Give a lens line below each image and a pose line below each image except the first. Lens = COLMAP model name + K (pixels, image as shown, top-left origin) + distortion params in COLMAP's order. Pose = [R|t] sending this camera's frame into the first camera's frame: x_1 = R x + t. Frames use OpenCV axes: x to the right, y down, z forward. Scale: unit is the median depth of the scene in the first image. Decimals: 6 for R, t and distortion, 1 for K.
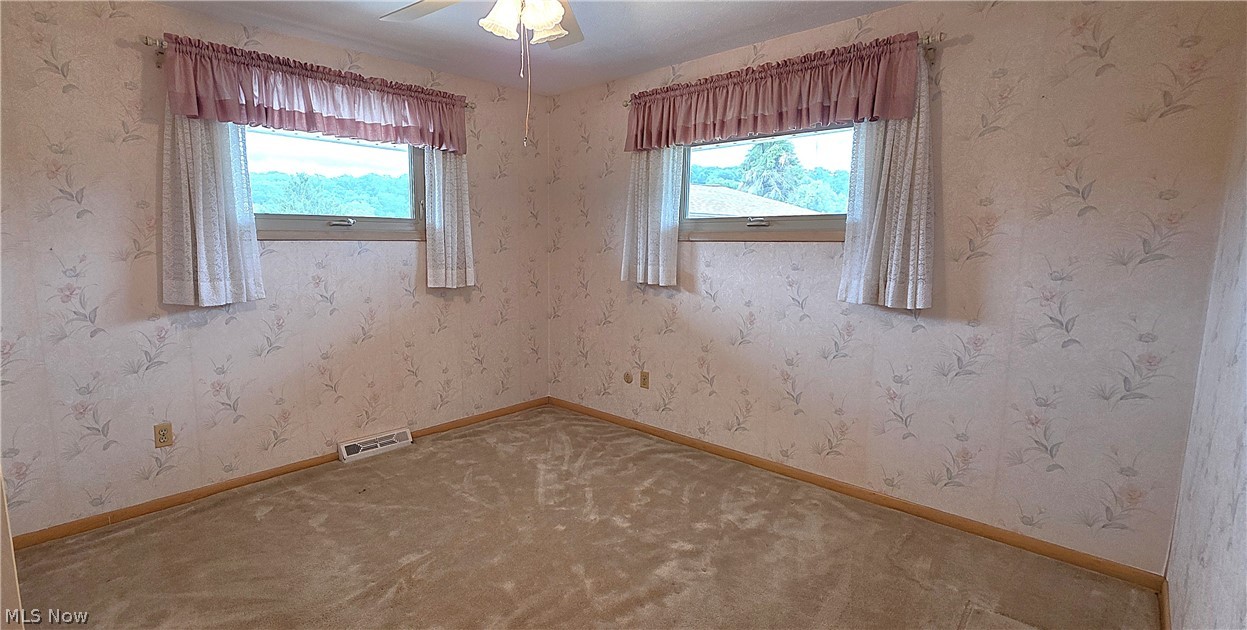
lens RADIAL K [[613.1, 0, 623.5], [0, 613.1, 315.0], [0, 0, 1]] dist [-0.000913, -0.000540]
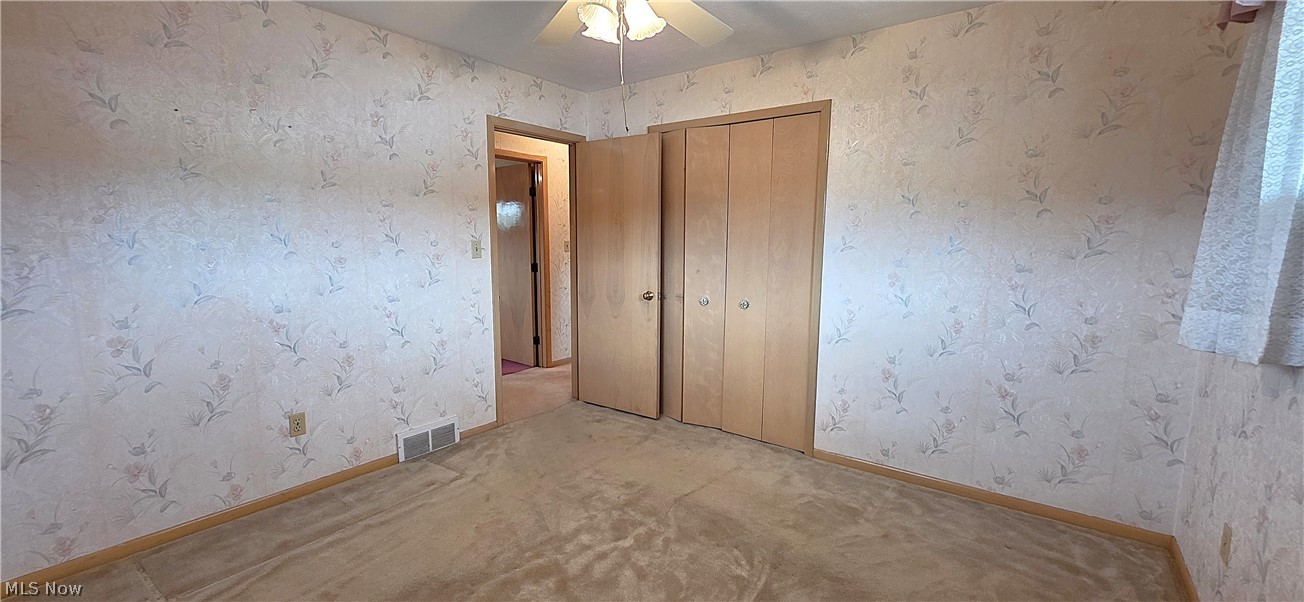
lens RADIAL K [[517.8, 0, 652.0], [0, 517.8, 301.0], [0, 0, 1]] dist [0.000171, -0.000559]
pose [[0.989793, -0.013227, 0.141900, -0.128424], [0.012778, 0.999910, 0.004077, -0.015664], [-0.141941, -0.002222, 0.989873, 0.130561]]
